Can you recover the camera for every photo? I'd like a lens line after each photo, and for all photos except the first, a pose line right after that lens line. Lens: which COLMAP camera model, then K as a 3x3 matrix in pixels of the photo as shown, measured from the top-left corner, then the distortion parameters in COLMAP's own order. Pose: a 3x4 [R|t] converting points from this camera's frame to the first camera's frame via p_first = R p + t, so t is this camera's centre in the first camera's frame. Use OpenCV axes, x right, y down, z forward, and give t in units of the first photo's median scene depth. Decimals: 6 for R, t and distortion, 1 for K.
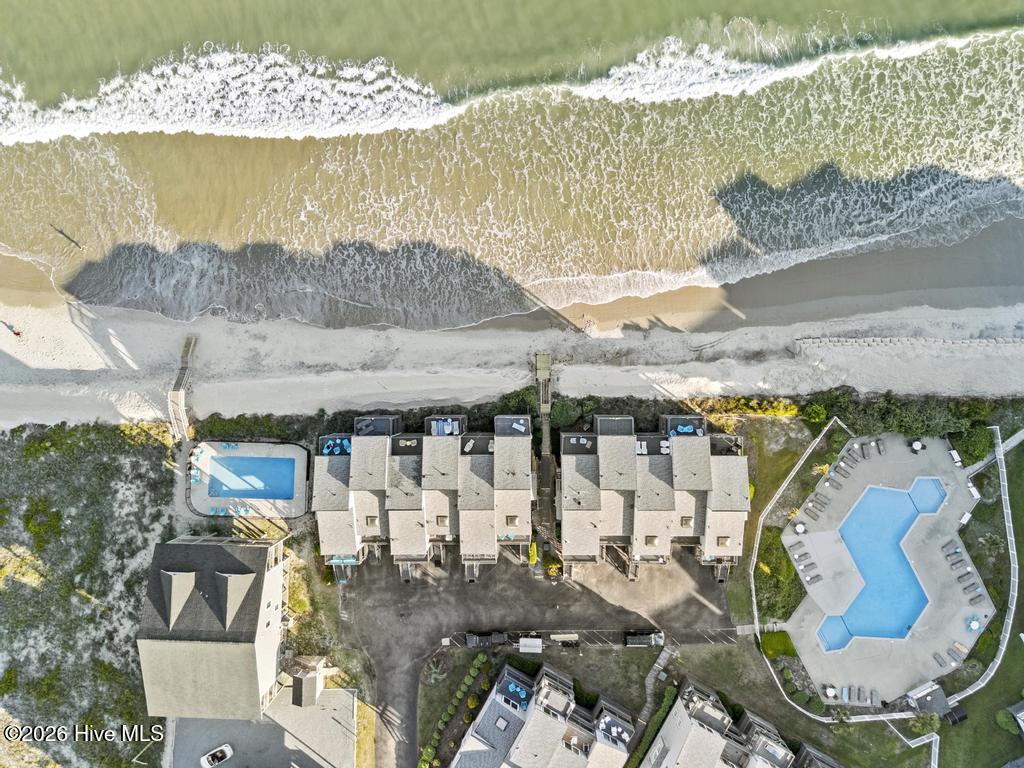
lens RADIAL K [[754.3, 0, 516.2], [0, 754.3, 387.0], [0, 0, 1]] dist [0.074615, -0.069453]
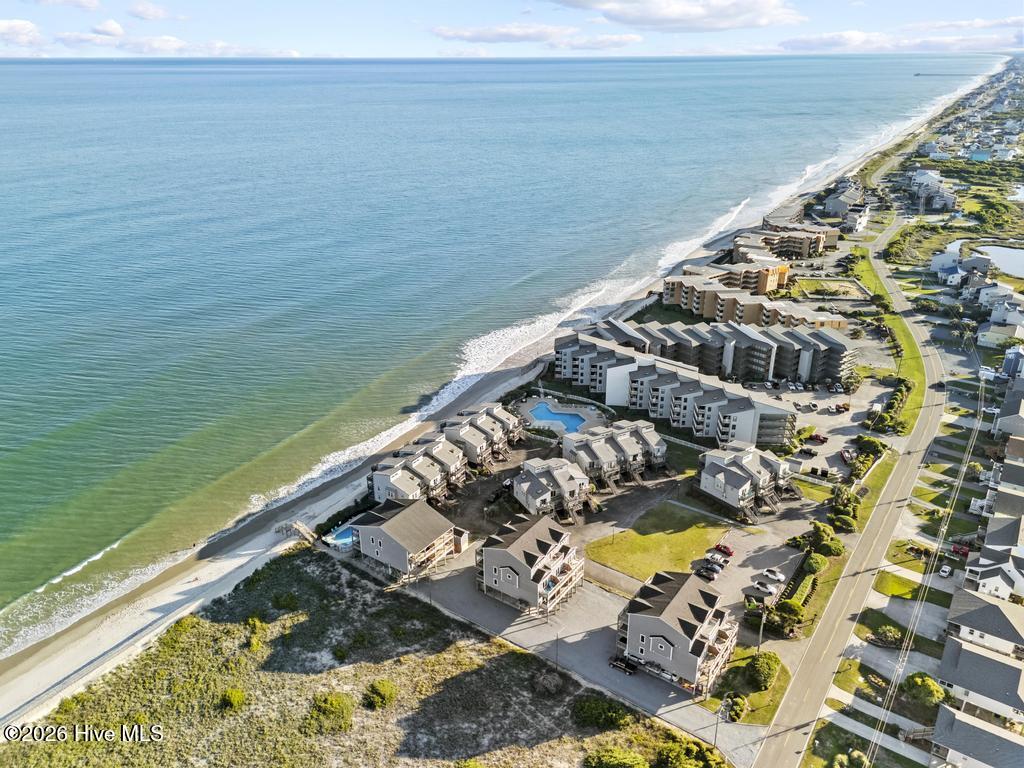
lens RADIAL K [[754.3, 0, 516.2], [0, 754.3, 387.0], [0, 0, 1]] dist [0.074615, -0.069453]
pose [[0.540159, -0.320245, 0.778249, -1.509695], [0.841562, 0.206630, -0.499076, 1.345847], [-0.000983, 0.924525, 0.381119, -0.047548]]
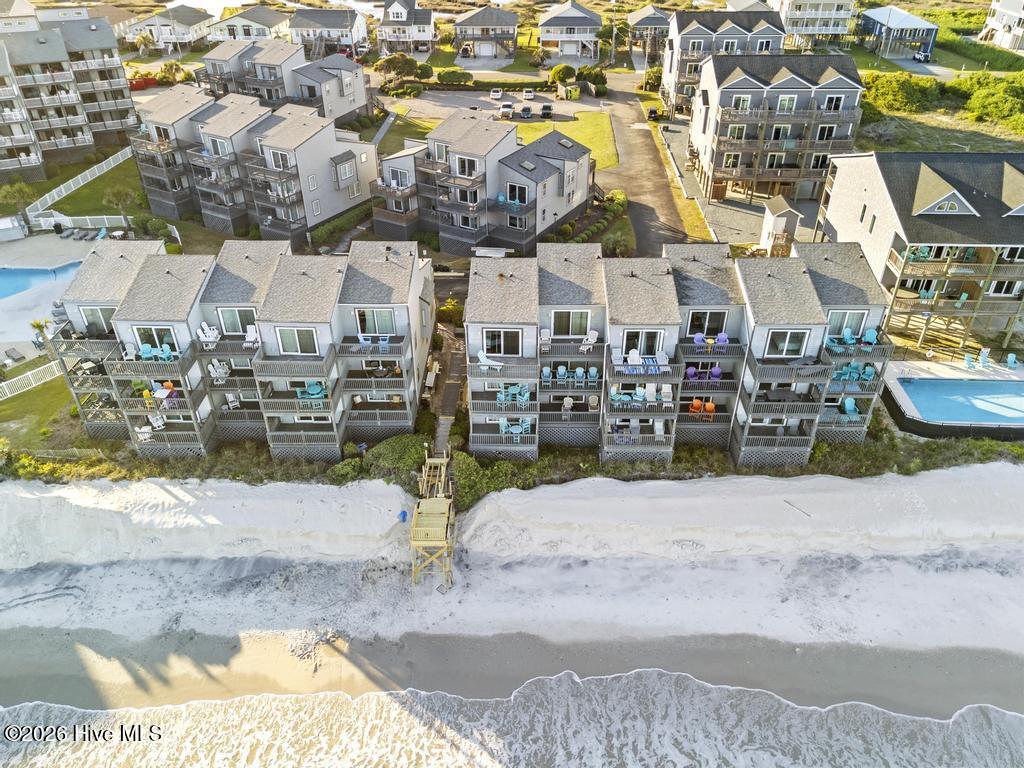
lens RADIAL K [[754.3, 0, 516.2], [0, 754.3, 387.0], [0, 0, 1]] dist [0.074615, -0.069453]
pose [[-0.999479, 0.011180, 0.030264, -0.026352], [0.018460, -0.571134, 0.820650, -0.337296], [0.026459, 0.820781, 0.570630, 0.684240]]
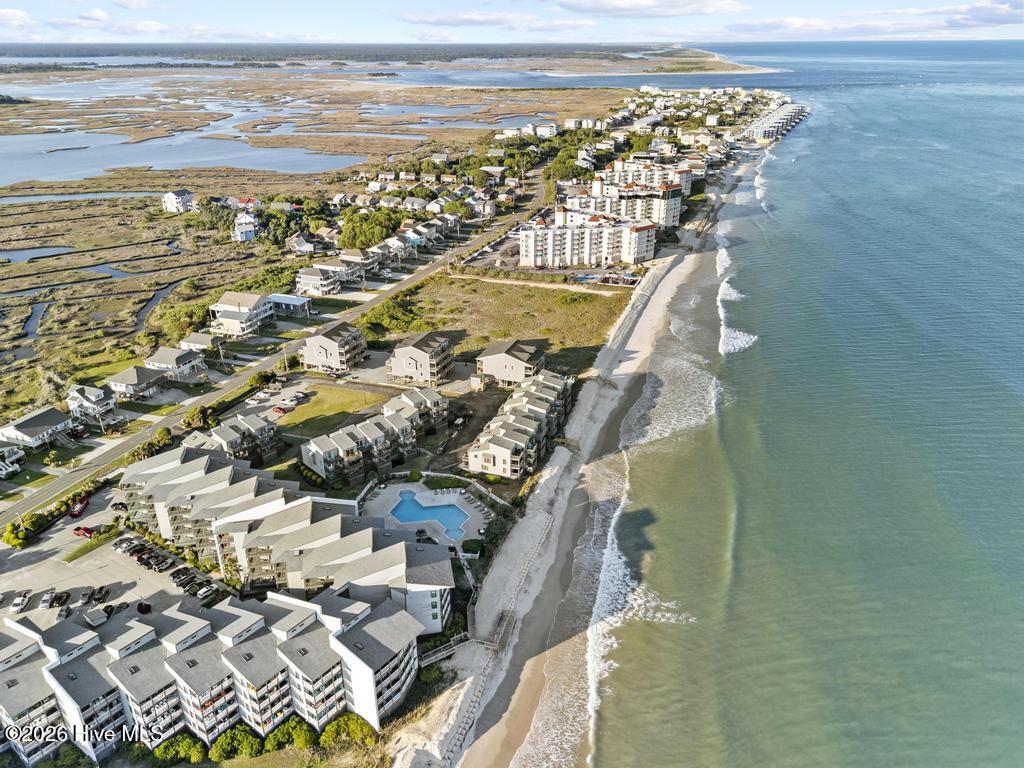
lens RADIAL K [[754.3, 0, 516.2], [0, 754.3, 387.0], [0, 0, 1]] dist [0.074615, -0.069453]
pose [[-0.307680, 0.416713, -0.855385, 1.897122], [-0.951486, -0.132162, 0.277863, -0.458253], [0.002740, 0.899379, 0.437160, -0.109239]]
